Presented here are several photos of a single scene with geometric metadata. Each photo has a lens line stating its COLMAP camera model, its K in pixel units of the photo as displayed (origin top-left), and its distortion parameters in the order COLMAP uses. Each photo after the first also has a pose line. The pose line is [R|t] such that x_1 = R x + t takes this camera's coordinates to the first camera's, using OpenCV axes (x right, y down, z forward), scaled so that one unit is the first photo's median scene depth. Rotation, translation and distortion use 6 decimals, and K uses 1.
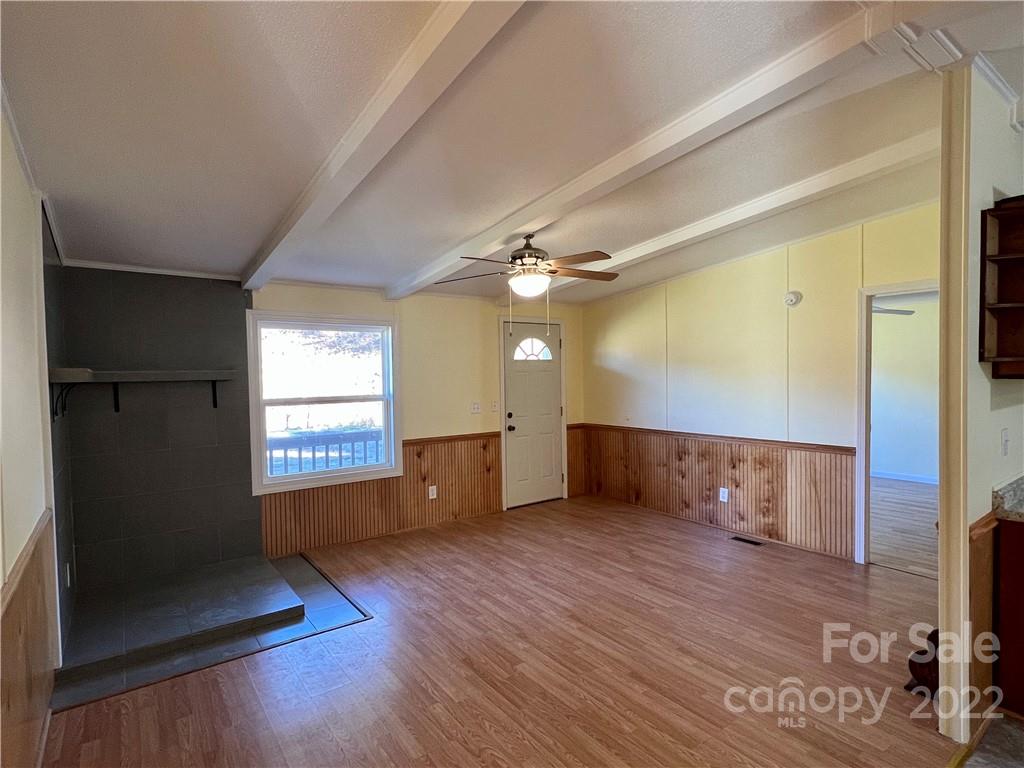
lens RADIAL K [[539.6, 0, 512.0], [0, 539.6, 384.0], [0, 0, 1]] dist [0.001006, -0.000874]
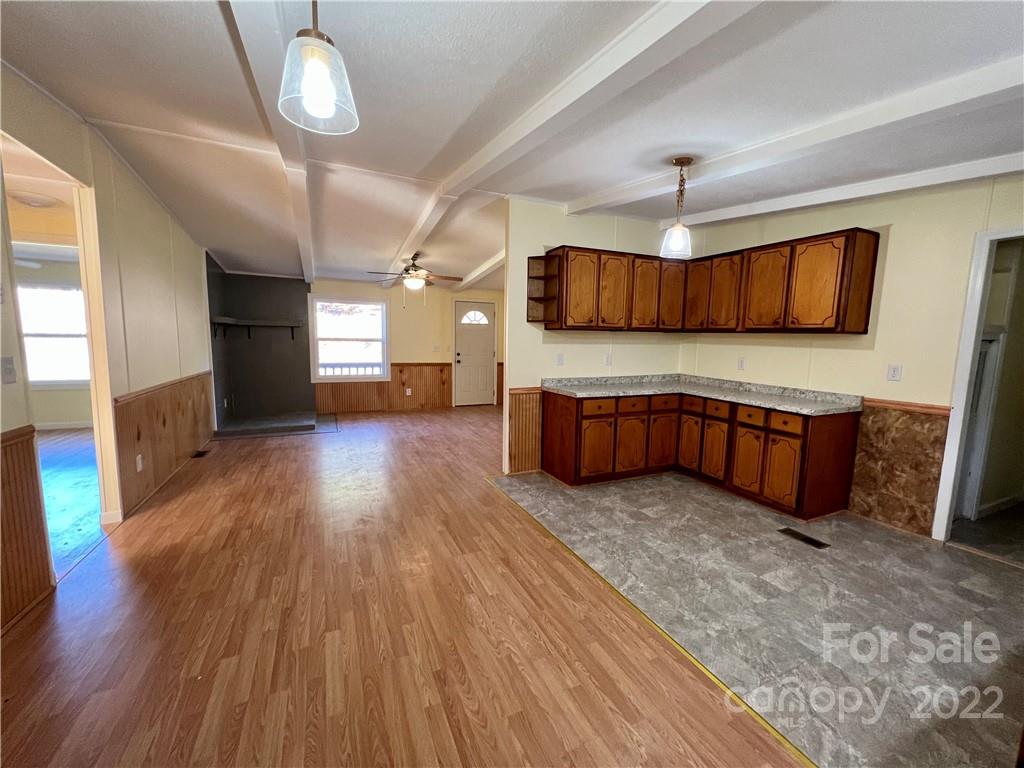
lens RADIAL K [[415.7, 0, 512.0], [0, 415.7, 384.0], [0, 0, 1]] dist [0.006426, -0.000962]
pose [[0.978410, 0.057650, -0.198471, 0.518523], [-0.040658, 0.995232, 0.088653, 0.030771], [0.202636, -0.078669, 0.976089, -0.363136]]
